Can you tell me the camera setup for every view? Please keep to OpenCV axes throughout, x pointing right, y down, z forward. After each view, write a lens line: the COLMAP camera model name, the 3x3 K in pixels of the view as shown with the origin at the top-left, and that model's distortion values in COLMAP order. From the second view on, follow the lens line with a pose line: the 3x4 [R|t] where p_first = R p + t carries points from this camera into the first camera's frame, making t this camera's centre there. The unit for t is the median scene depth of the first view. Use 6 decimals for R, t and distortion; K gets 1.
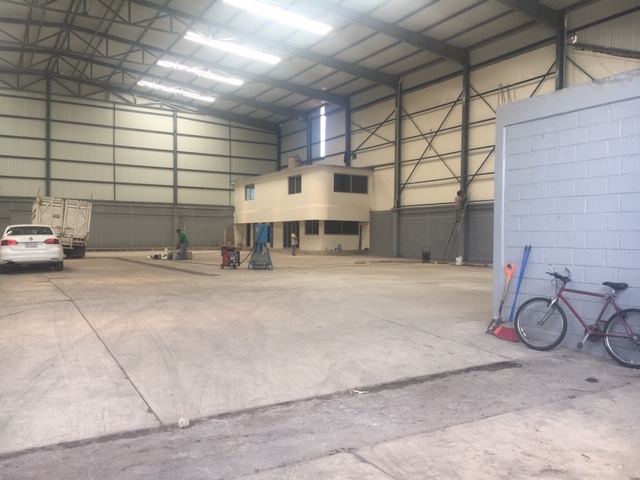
lens RADIAL K [[554.2, 0, 320.0], [0, 554.2, 240.0], [0, 0, 1]] dist [0.002414, -0.007482]
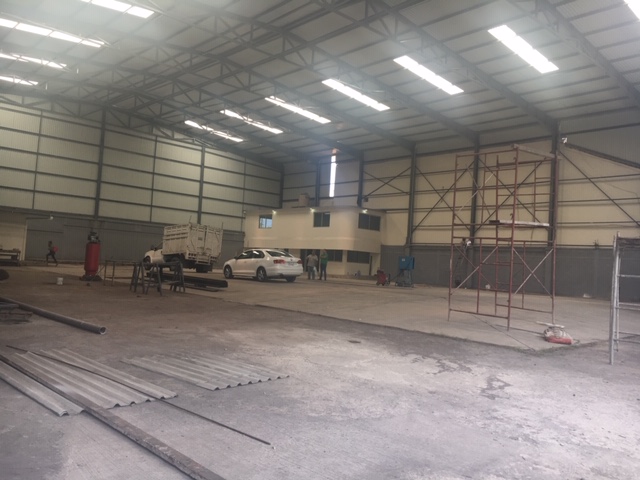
lens RADIAL K [[554.2, 0, 320.0], [0, 554.2, 240.0], [0, 0, 1]] dist [0.002414, -0.007482]
pose [[0.978082, 0.059870, 0.199428, -0.276518], [-0.050797, 0.997441, -0.050309, 0.006006], [-0.201930, 0.039076, 0.978620, -0.182058]]
